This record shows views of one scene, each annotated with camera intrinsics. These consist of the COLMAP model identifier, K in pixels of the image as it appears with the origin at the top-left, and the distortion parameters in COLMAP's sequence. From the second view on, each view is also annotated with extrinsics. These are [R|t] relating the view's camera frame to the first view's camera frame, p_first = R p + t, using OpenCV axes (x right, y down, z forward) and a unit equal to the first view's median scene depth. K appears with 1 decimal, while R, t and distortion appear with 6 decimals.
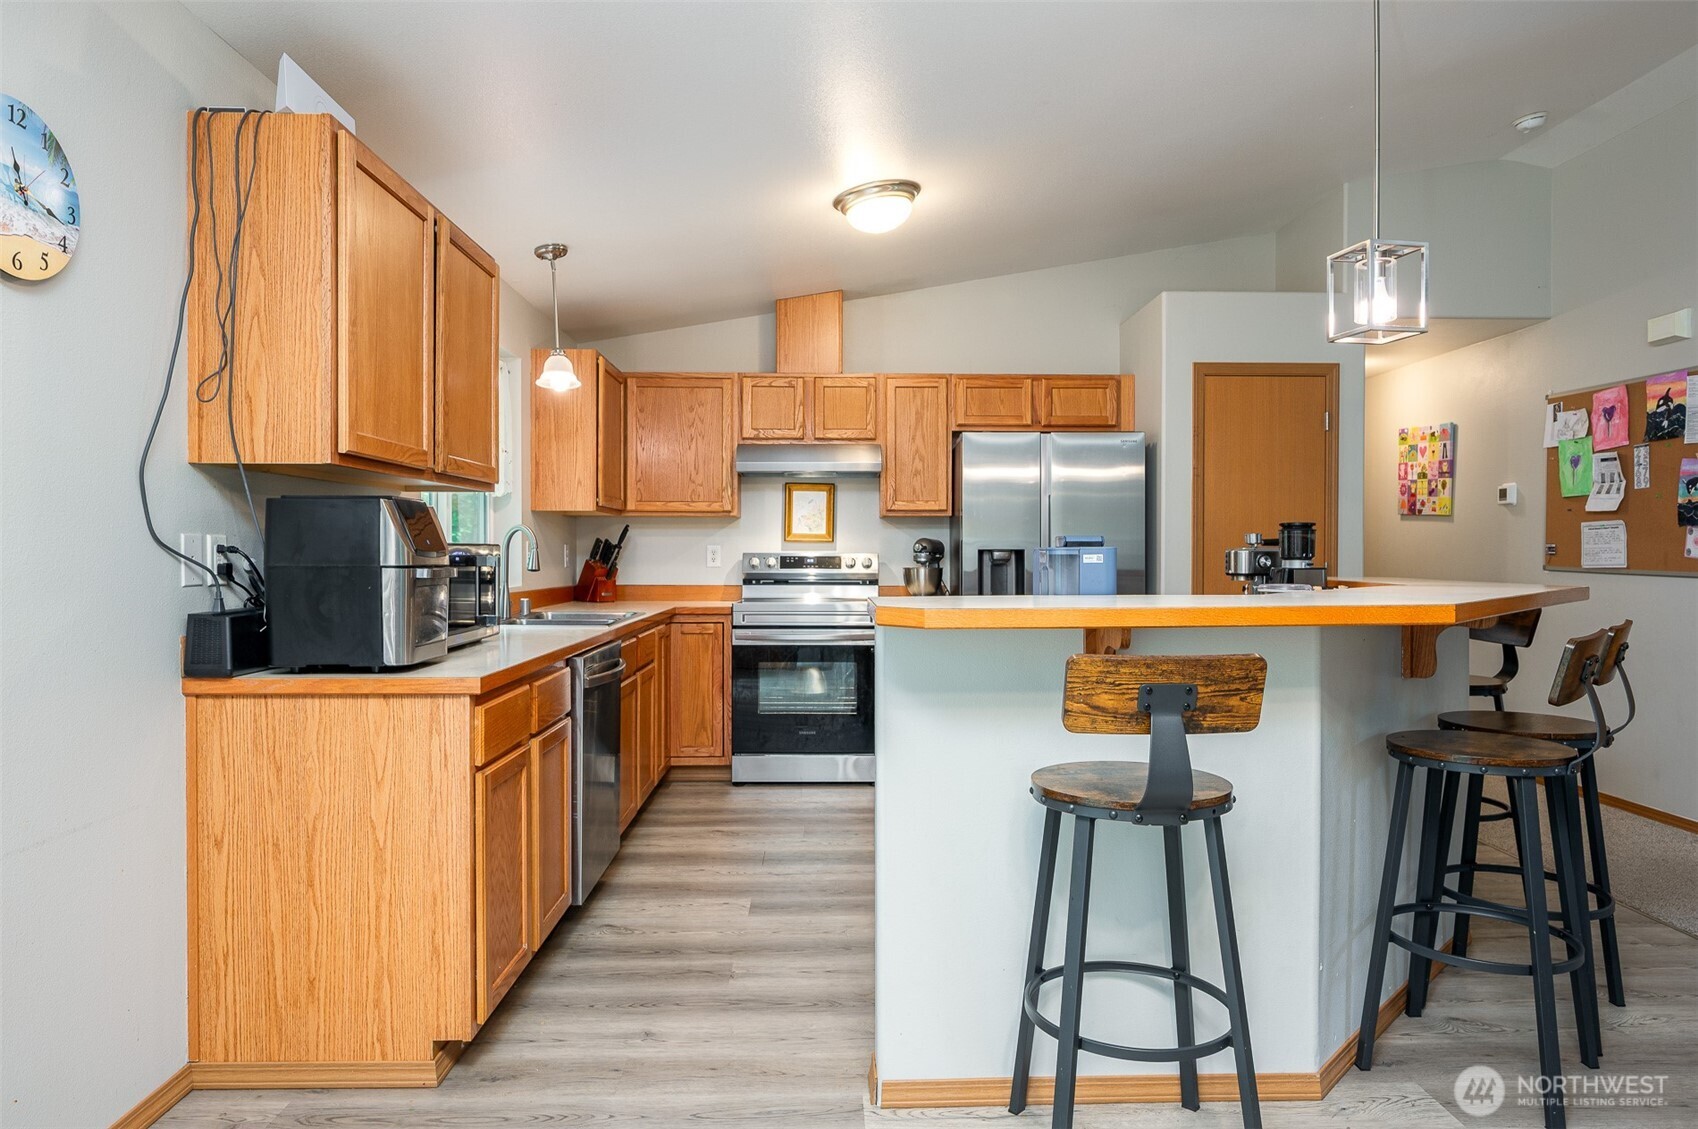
lens RADIAL K [[1035.0, 0, 859.6], [0, 1035.0, 556.9], [0, 0, 1]] dist [-0.008298, 0.005603]
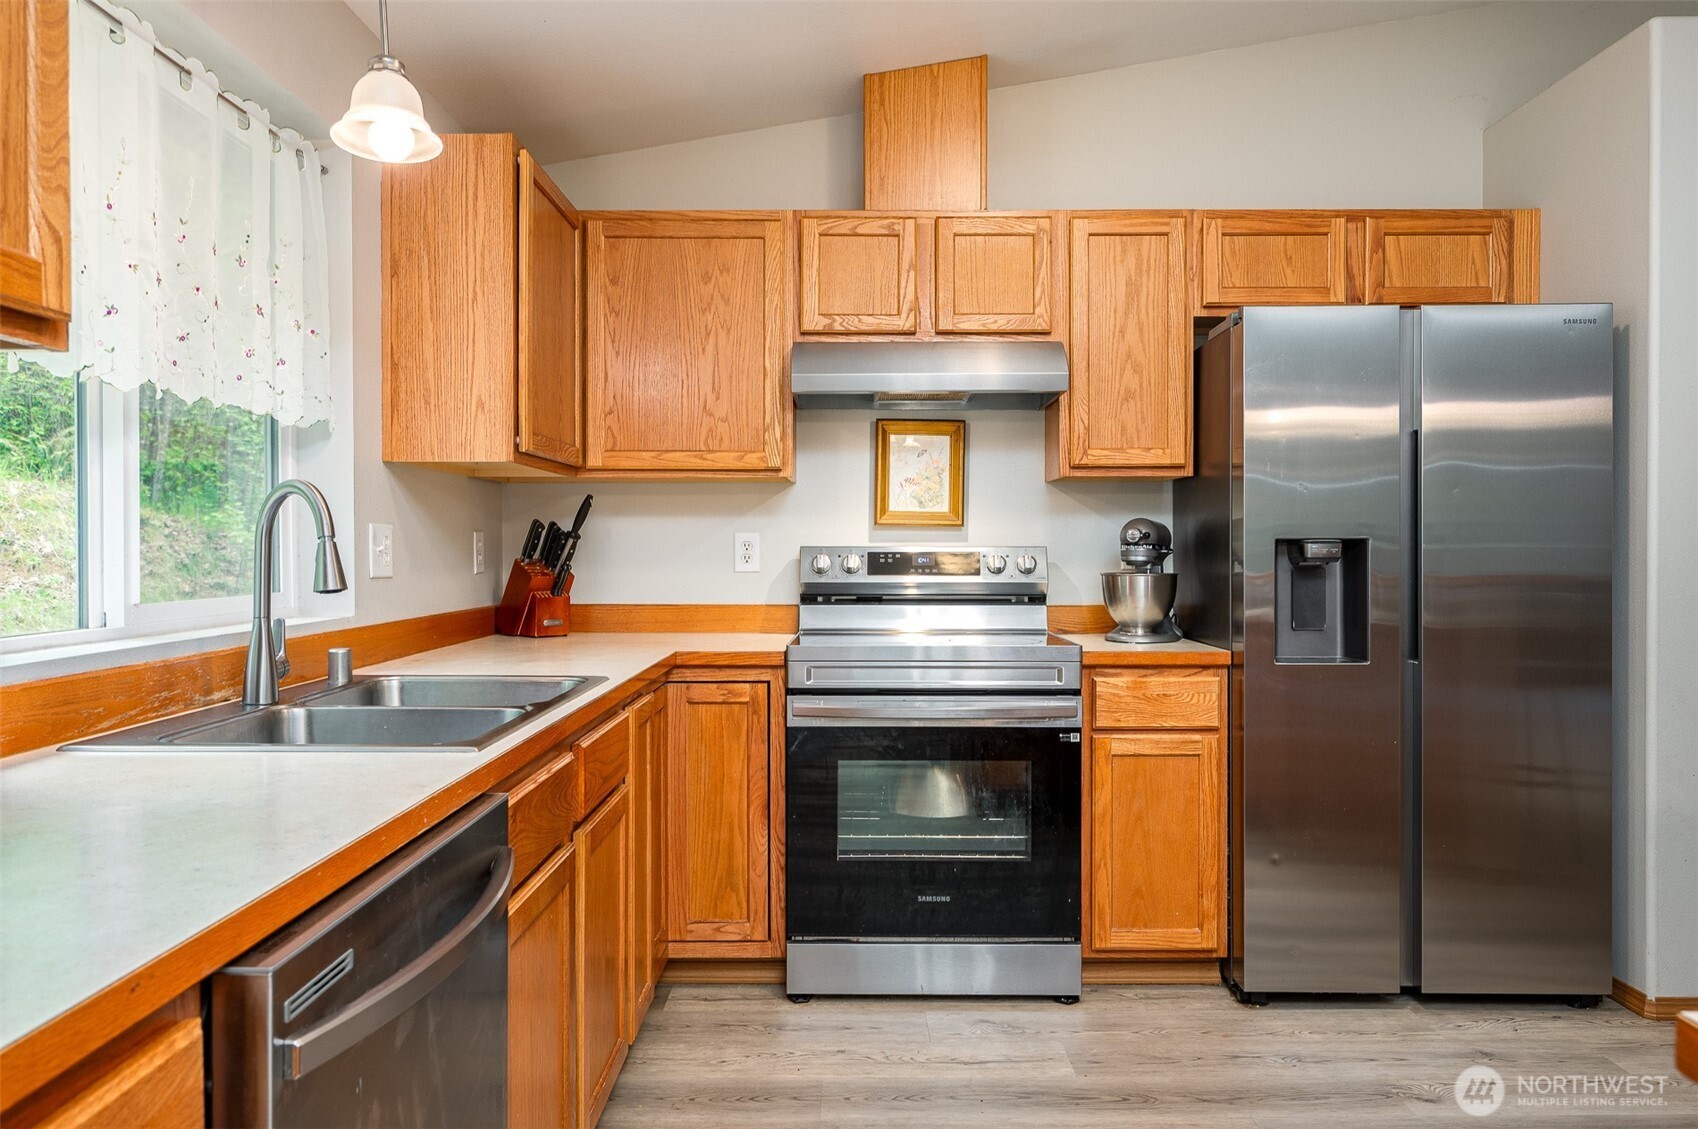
lens RADIAL K [[1142.5, 0, 858.3], [0, 1142.5, 558.2], [0, 0, 1]] dist [-0.009444, -0.000514]
pose [[0.999486, -0.001245, -0.032048, -0.066259], [0.001455, 0.999978, 0.006518, -0.001604], [0.032039, -0.006562, 0.999465, 0.416808]]
